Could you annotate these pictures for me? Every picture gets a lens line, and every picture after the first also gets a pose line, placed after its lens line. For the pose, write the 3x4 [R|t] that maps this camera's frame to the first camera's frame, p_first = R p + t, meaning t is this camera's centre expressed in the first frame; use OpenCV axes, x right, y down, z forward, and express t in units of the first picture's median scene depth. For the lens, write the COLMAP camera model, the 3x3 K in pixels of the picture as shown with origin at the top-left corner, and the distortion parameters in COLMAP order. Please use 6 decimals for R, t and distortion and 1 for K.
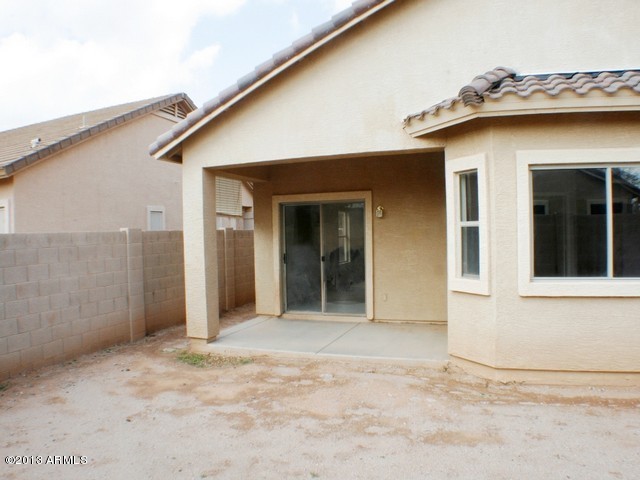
lens RADIAL K [[483.2, 0, 320.0], [0, 483.2, 240.0], [0, 0, 1]] dist [-0.194345, 0.068629]
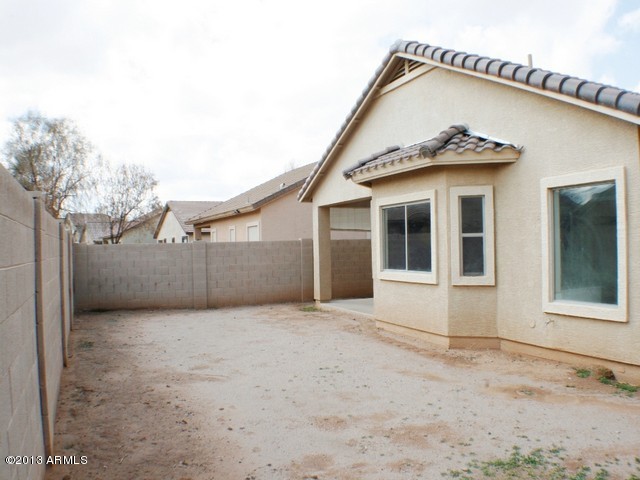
lens RADIAL K [[506.3, 0, 320.0], [0, 506.3, 240.0], [0, 0, 1]] dist [-0.184551, 0.088389]
pose [[0.708787, 0.000277, -0.705422, 1.125375], [-0.000823, 1.000000, -0.000435, -0.019798], [0.705422, 0.000889, 0.708787, -0.365812]]
